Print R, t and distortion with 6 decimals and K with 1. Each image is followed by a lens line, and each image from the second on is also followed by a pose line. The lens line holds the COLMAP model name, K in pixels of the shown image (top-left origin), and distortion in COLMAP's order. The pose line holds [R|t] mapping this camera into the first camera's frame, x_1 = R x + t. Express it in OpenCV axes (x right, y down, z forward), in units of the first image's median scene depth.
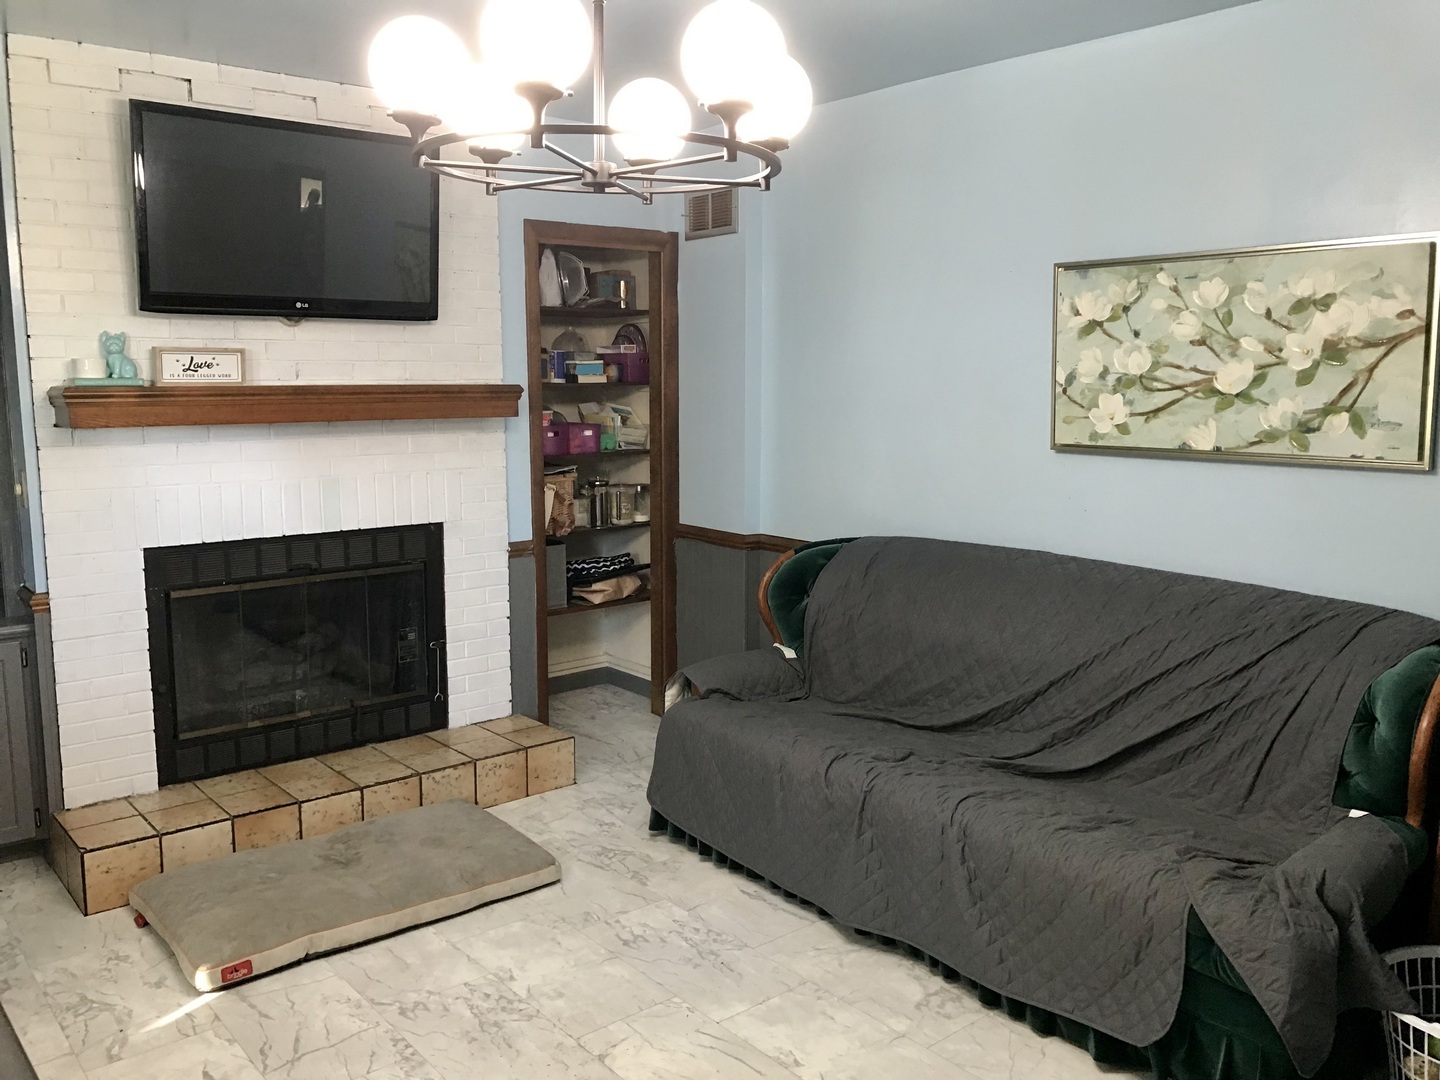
lens RADIAL K [[1200.1, 0, 720.3], [0, 1200.1, 533.5], [0, 0, 1]] dist [0.043835, -0.052166]
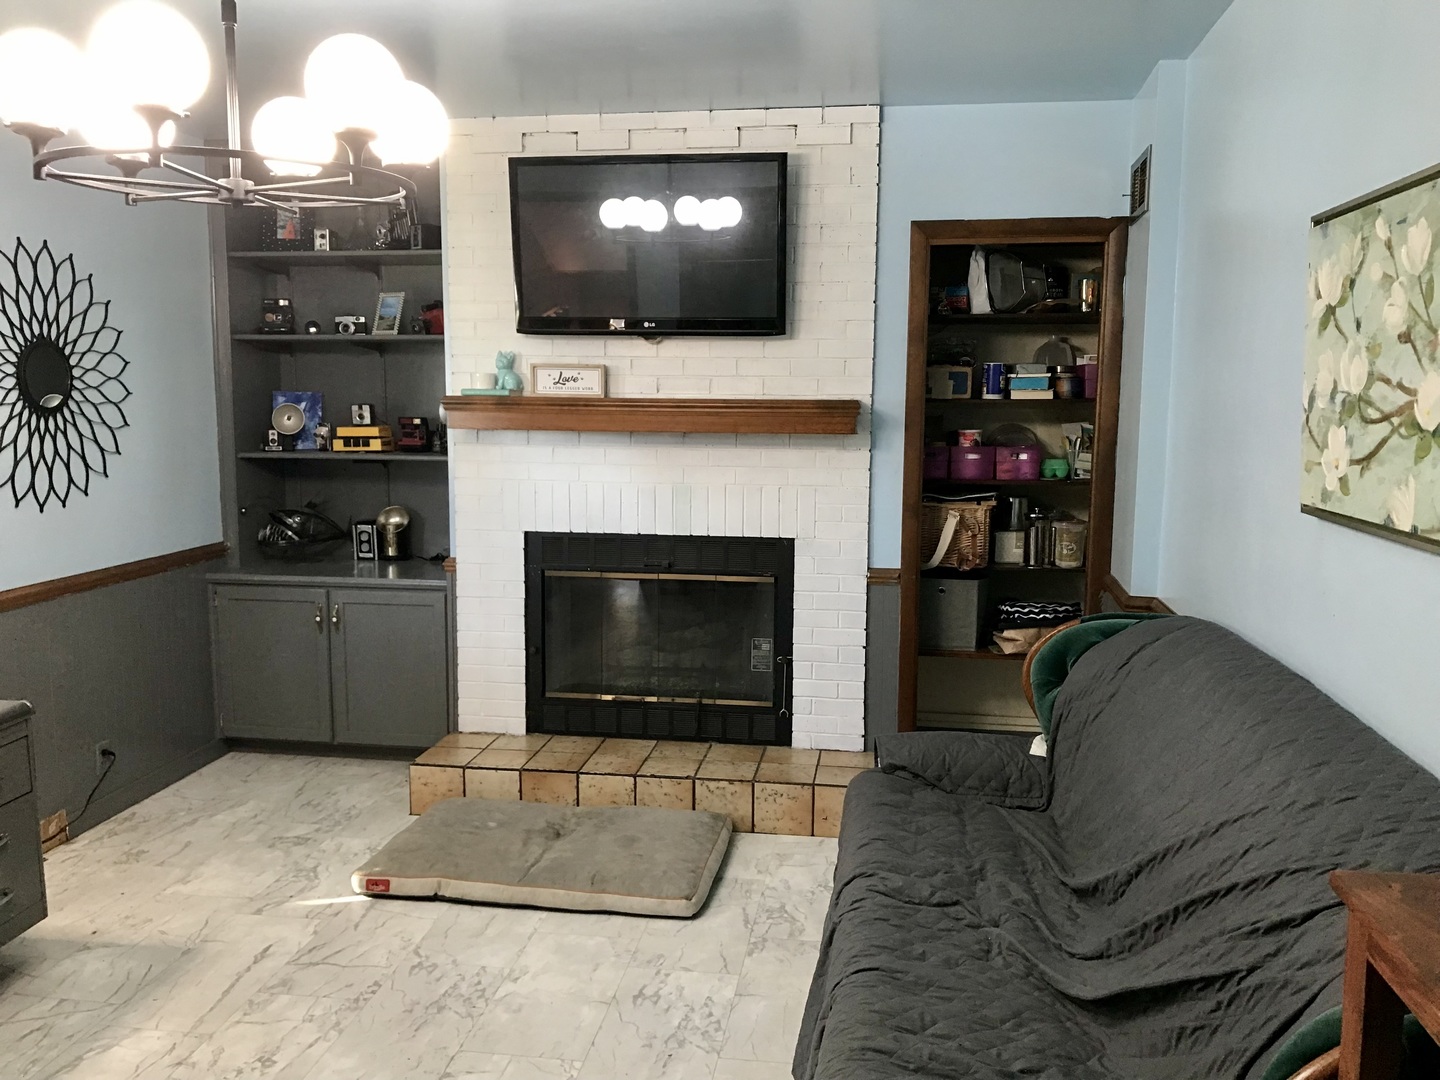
lens RADIAL K [[1200.1, 0, 723.6], [0, 1200.1, 534.4], [0, 0, 1]] dist [0.043835, -0.052166]
pose [[0.661041, 0.097041, -0.744049, 0.531690], [-0.106480, 0.993699, 0.035000, -0.046779], [0.742757, 0.056090, 0.667208, 0.344995]]
